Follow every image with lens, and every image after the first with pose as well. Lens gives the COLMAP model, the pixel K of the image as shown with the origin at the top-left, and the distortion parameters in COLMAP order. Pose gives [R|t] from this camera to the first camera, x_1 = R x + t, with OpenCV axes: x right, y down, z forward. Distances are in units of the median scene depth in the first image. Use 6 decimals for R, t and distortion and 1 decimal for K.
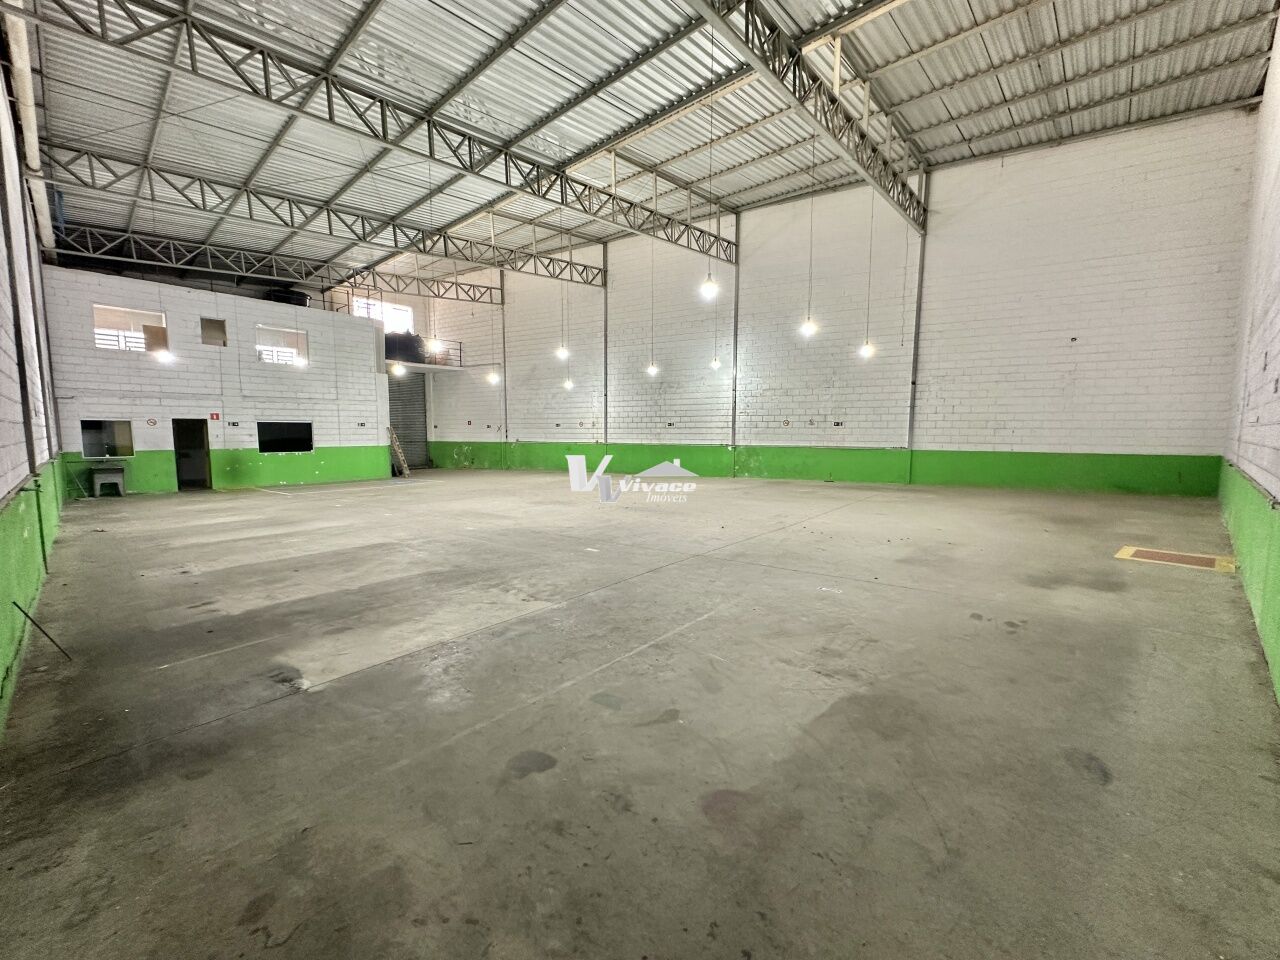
lens RADIAL K [[511.0, 0, 638.3], [0, 511.0, 482.1], [0, 0, 1]] dist [-0.005838, -0.000094]
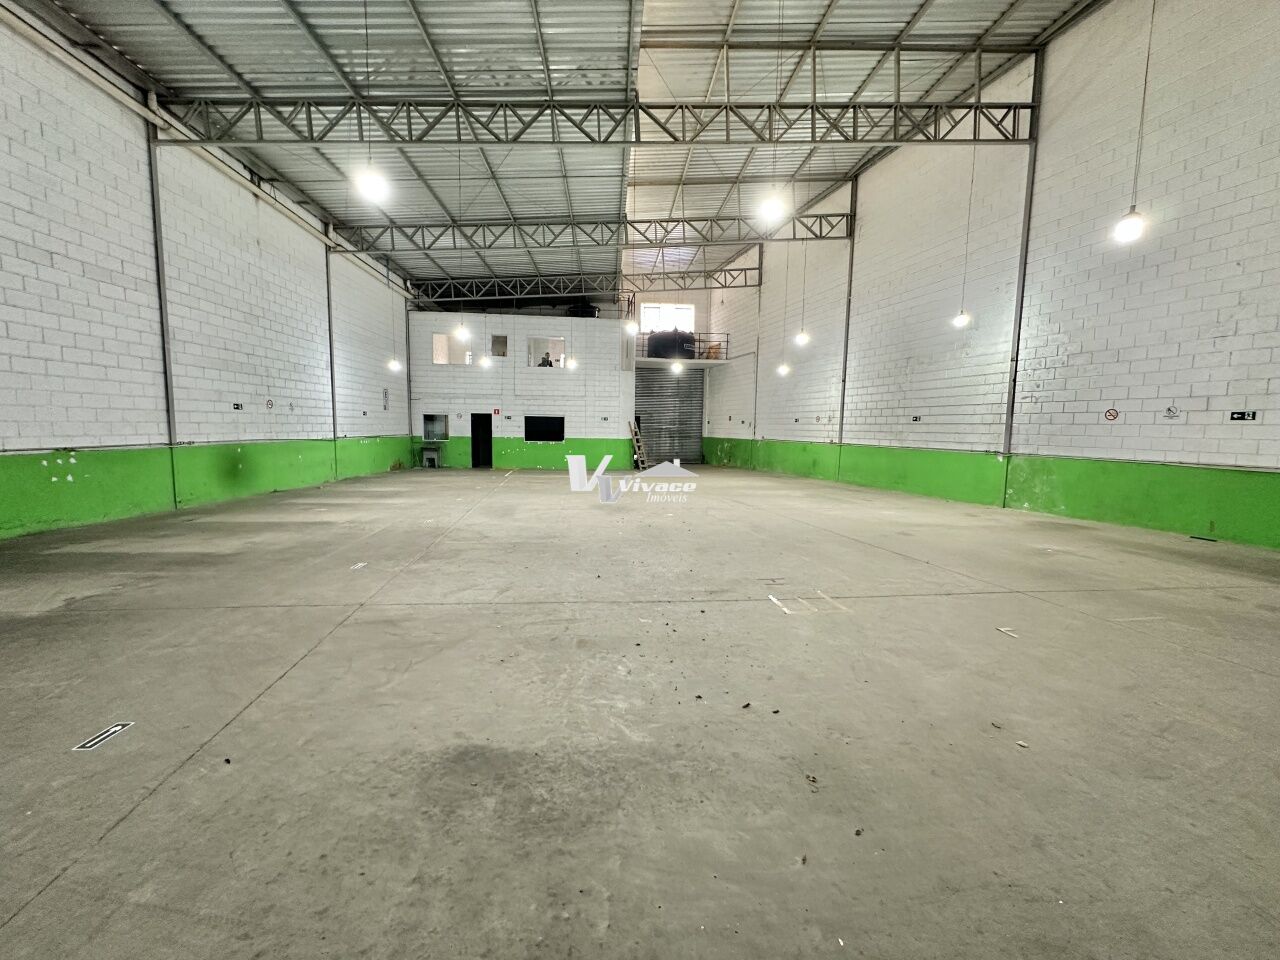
lens RADIAL K [[511.0, 0, 641.7], [0, 511.0, 486.7], [0, 0, 1]] dist [-0.005838, -0.000094]
pose [[0.719246, 0.091571, -0.688694, 0.297176], [-0.083311, 0.995491, 0.045357, -0.025113], [0.689742, 0.024753, 0.723632, 0.279265]]
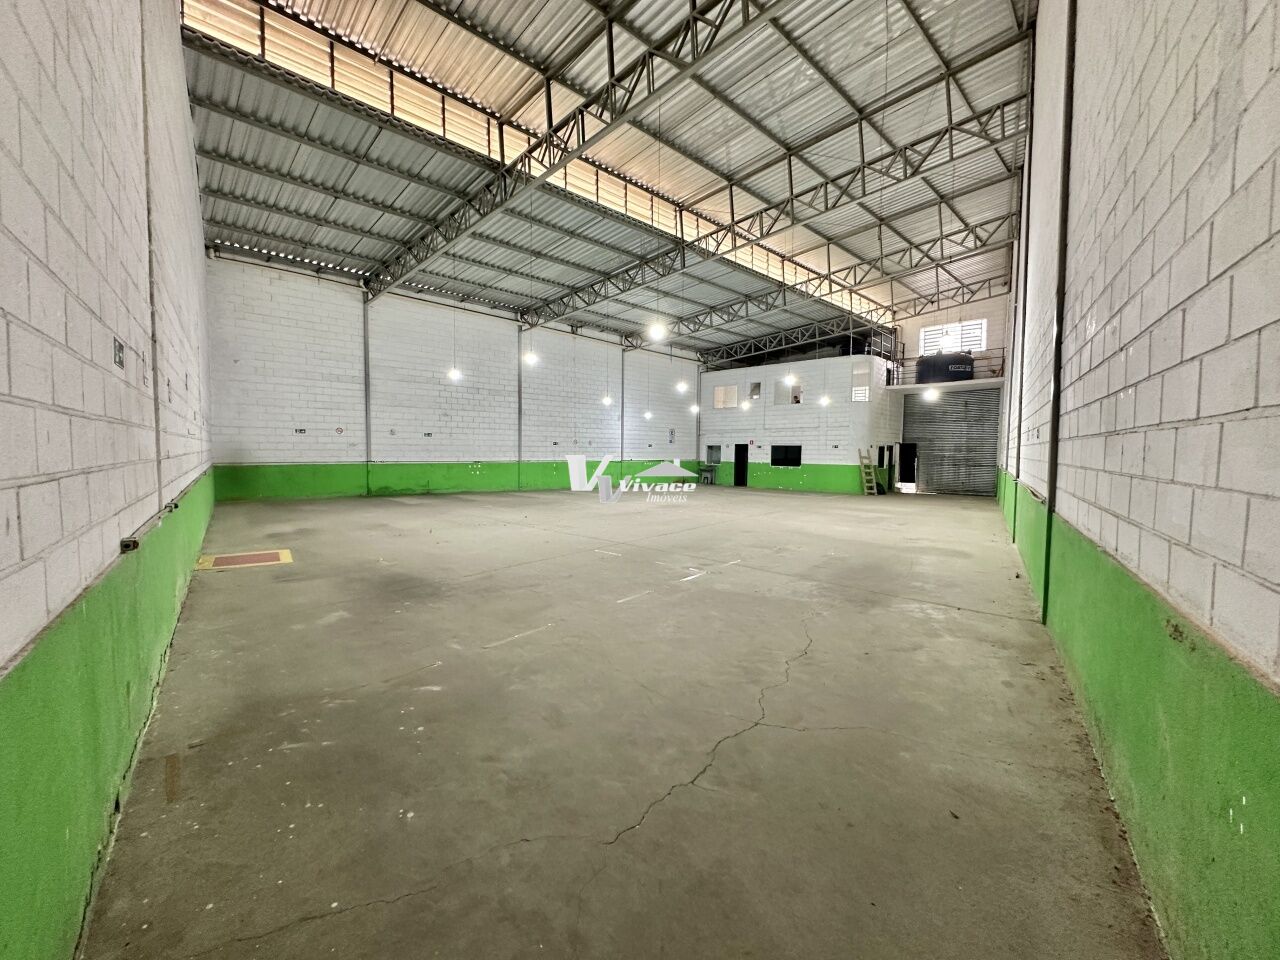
lens RADIAL K [[511.0, 0, 641.0], [0, 511.0, 475.9], [0, 0, 1]] dist [-0.005838, -0.000094]
pose [[-0.065804, 0.045609, -0.996790, 0.723637], [-0.107360, 0.992832, 0.052516, -0.060935], [0.992040, 0.110471, -0.060436, 0.658997]]
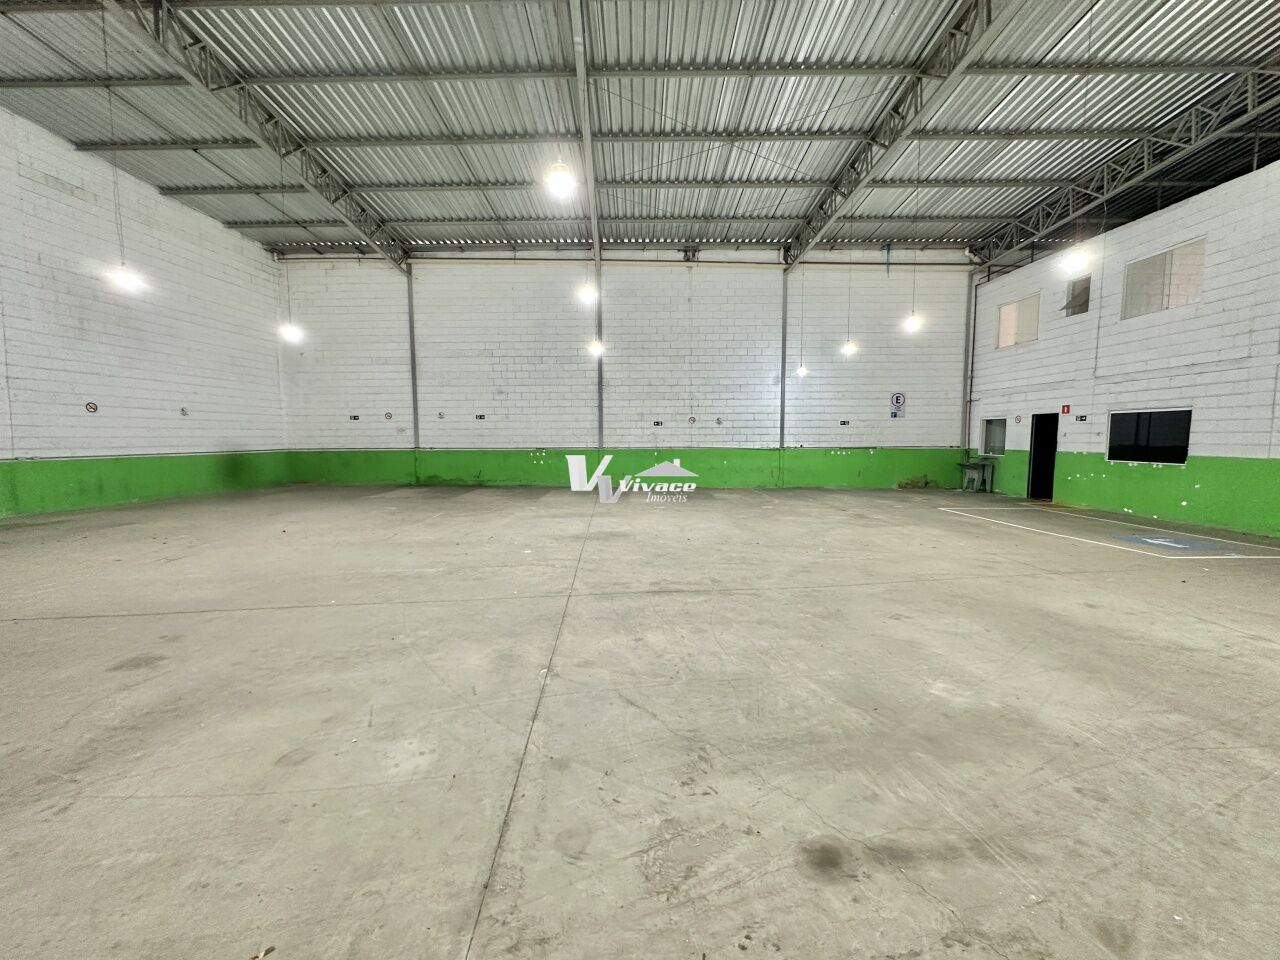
lens RADIAL K [[511.0, 0, 639.8], [0, 511.0, 478.9], [0, 0, 1]] dist [-0.005838, -0.000094]
pose [[-0.737751, 0.056834, -0.672677, 0.145075], [-0.062920, 0.986323, 0.152340, -0.088604], [0.672135, 0.154714, -0.724085, 0.990963]]
